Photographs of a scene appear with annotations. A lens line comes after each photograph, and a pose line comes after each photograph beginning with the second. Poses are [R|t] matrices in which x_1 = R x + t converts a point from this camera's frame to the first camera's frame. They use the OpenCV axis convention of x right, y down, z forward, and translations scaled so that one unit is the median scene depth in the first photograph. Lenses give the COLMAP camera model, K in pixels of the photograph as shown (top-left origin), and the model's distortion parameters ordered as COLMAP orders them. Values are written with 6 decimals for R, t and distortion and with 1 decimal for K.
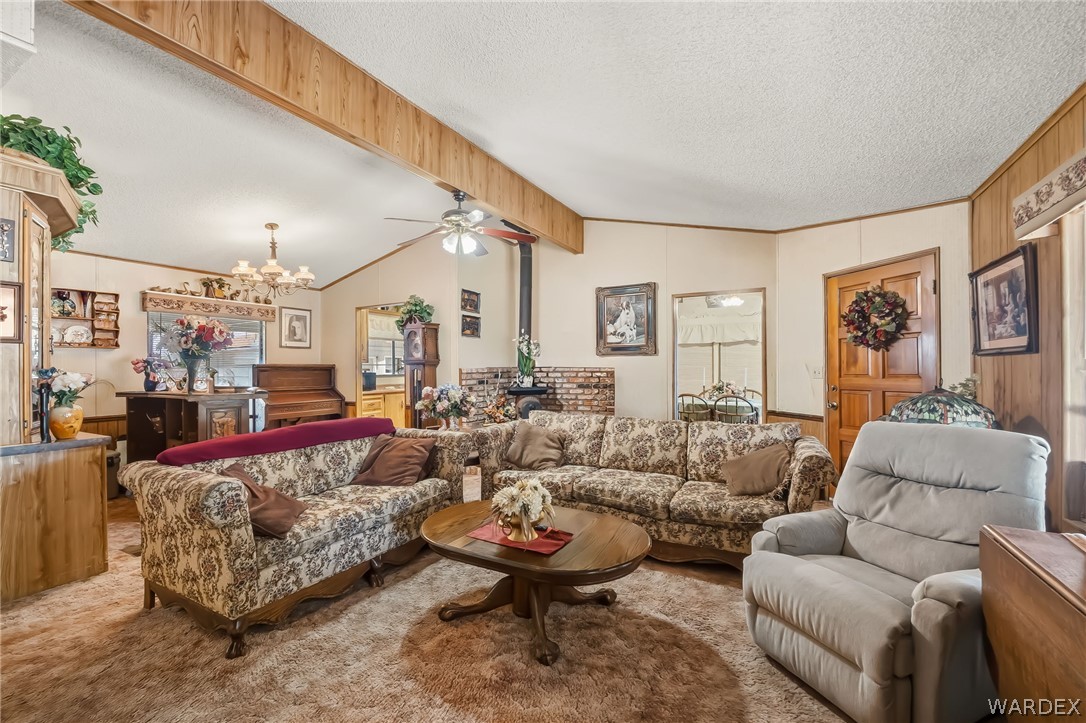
lens RADIAL K [[453.7, 0, 548.1], [0, 453.7, 364.2], [0, 0, 1]] dist [-0.008838, 0.000025]
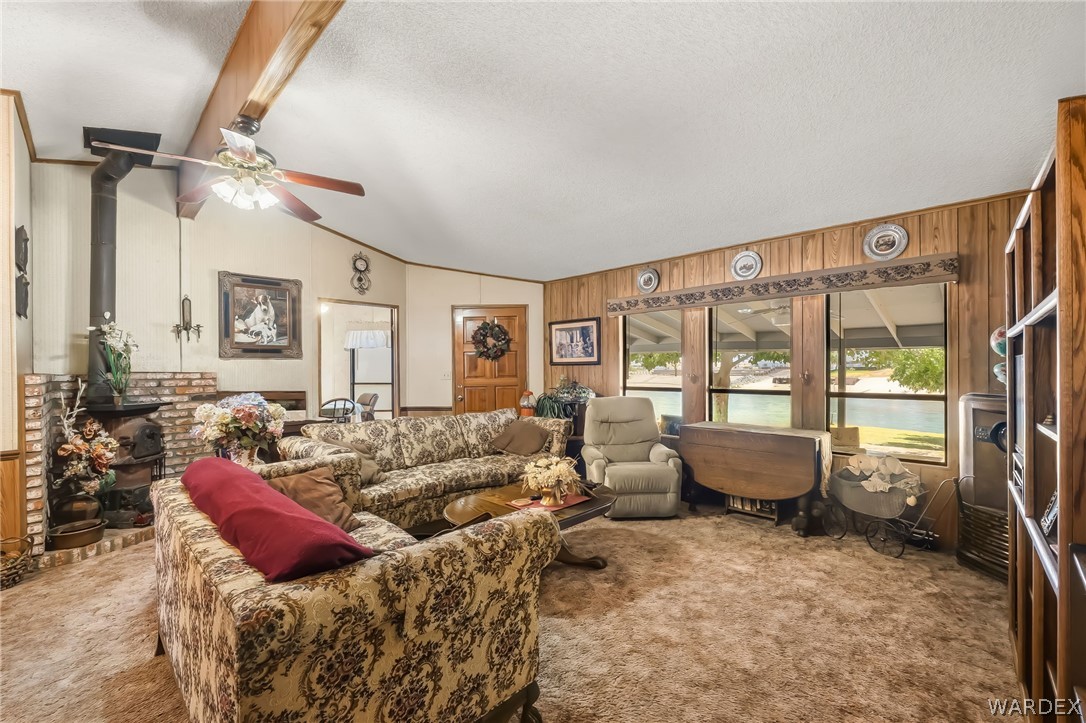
lens RADIAL K [[453.7, 0, 548.1], [0, 453.7, 364.2], [0, 0, 1]] dist [-0.008838, 0.000025]
pose [[0.268221, 0.012537, 0.963276, -0.770616], [-0.001790, 0.999920, -0.012515, 0.001375], [-0.963356, 0.001633, 0.268222, 0.390293]]
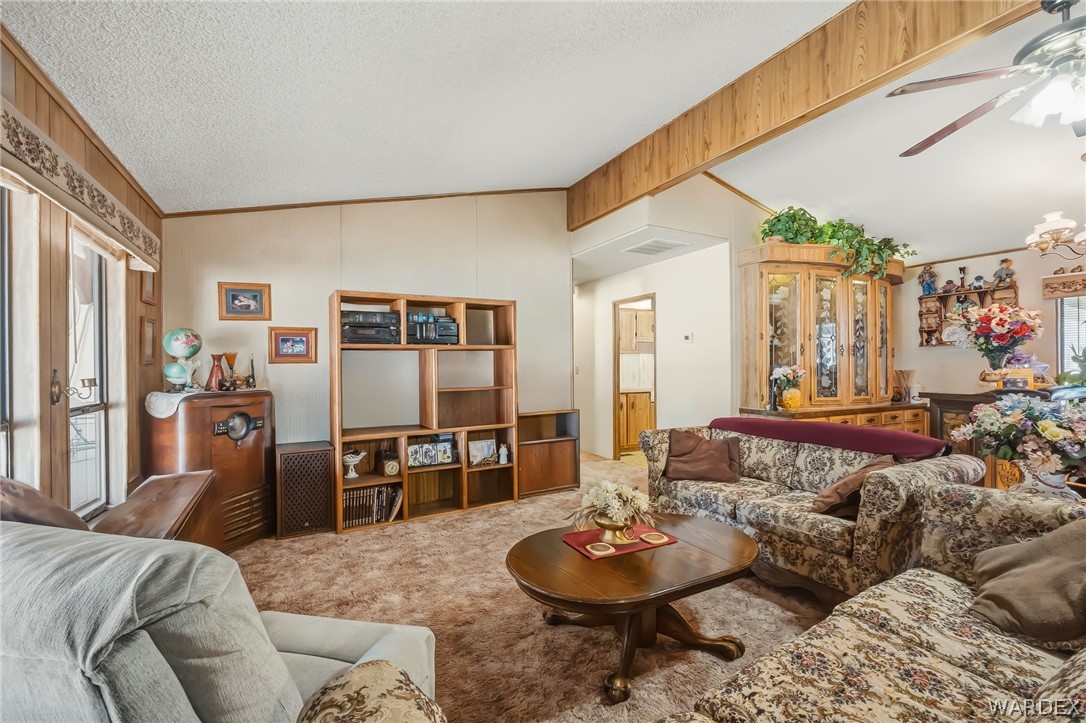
lens RADIAL K [[462.7, 0, 543.3], [0, 462.7, 367.3], [0, 0, 1]] dist [-0.009312, 0.000141]
pose [[-0.550304, 0.007590, -0.834930, 0.512127], [0.011640, 0.999931, 0.001418, 0.001931], [0.834884, -0.008938, -0.550354, 0.840816]]
